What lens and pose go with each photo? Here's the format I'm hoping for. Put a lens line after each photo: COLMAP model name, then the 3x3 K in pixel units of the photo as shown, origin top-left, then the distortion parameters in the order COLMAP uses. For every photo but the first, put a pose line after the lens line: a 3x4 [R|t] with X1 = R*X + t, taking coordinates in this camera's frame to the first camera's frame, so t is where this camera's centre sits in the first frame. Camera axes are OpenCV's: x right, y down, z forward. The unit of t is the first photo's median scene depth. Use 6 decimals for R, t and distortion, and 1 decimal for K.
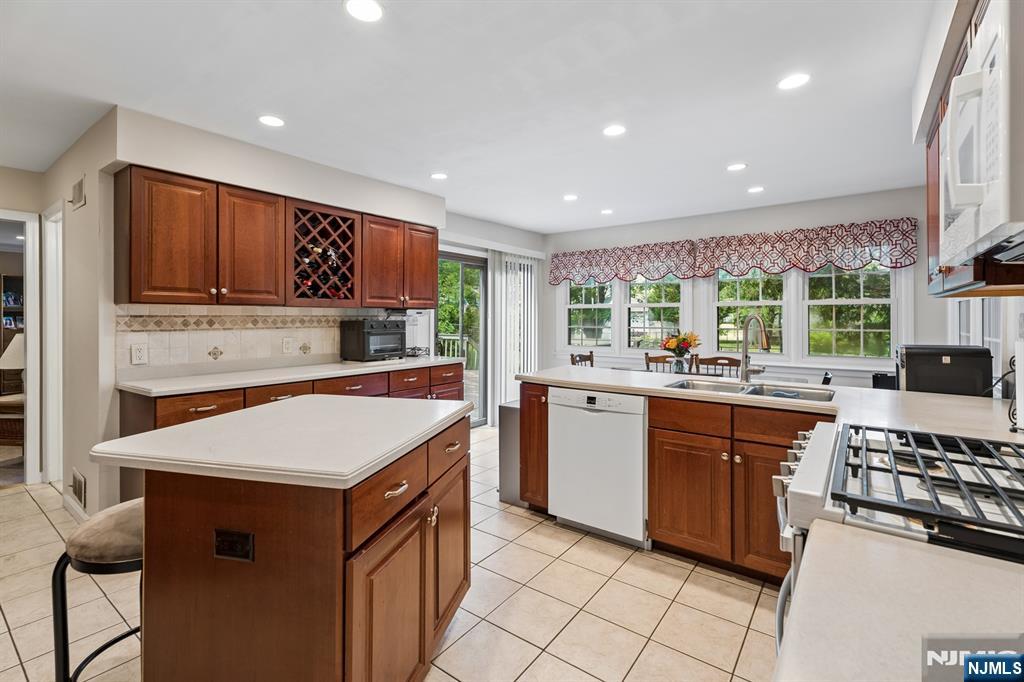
lens RADIAL K [[461.3, 0, 500.4], [0, 461.3, 318.4], [0, 0, 1]] dist [-0.001233, 0.001190]
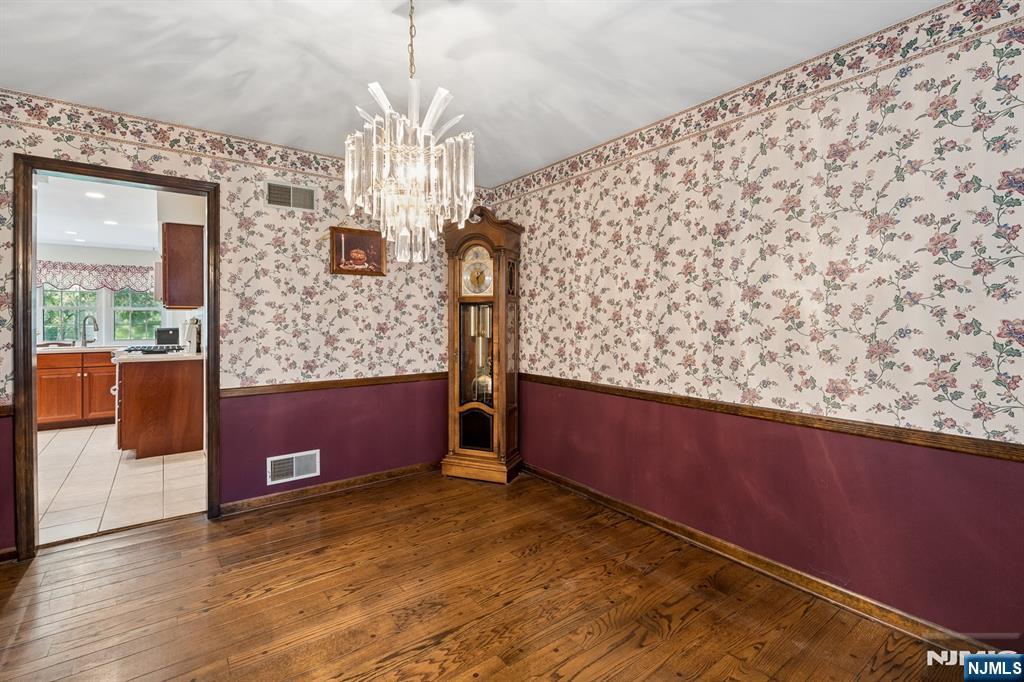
lens RADIAL K [[461.3, 0, 510.1], [0, 461.3, 322.2], [0, 0, 1]] dist [-0.001233, 0.001190]
pose [[0.261647, -0.002157, 0.965161, -0.565918], [0.000429, 0.999998, 0.002119, 0.011382], [-0.965163, -0.000140, 0.261648, -0.815314]]
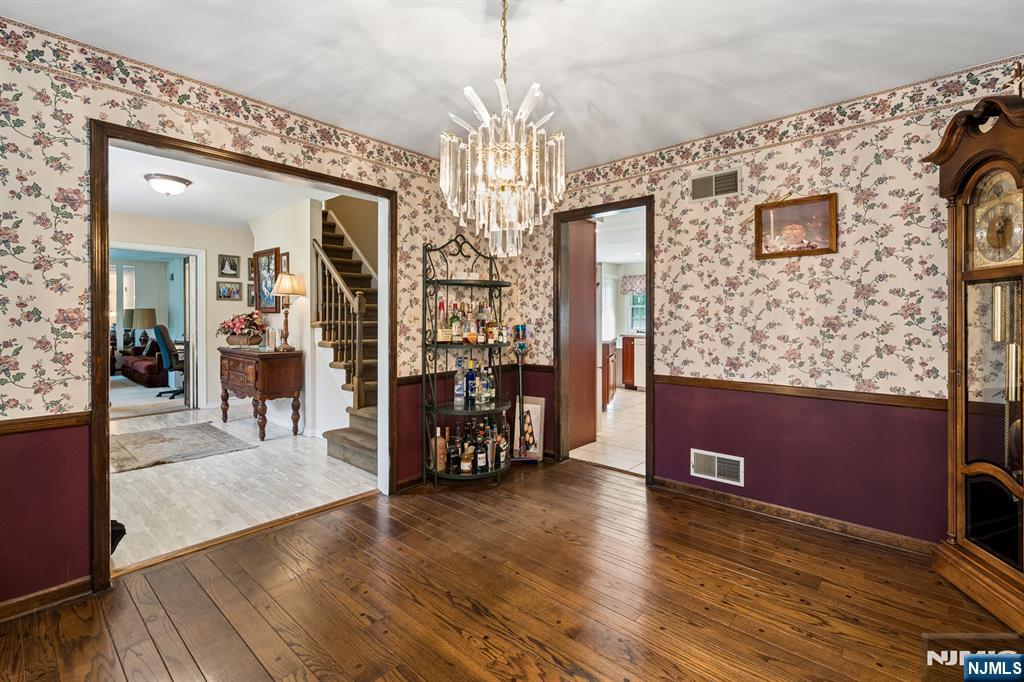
lens RADIAL K [[461.3, 0, 507.9], [0, 461.3, 315.5], [0, 0, 1]] dist [-0.001233, 0.001190]
pose [[0.997336, -0.003026, -0.072879, -0.250264], [0.003025, 0.999995, -0.000125, 0.011560], [0.072879, -0.000096, 0.997341, -0.994438]]
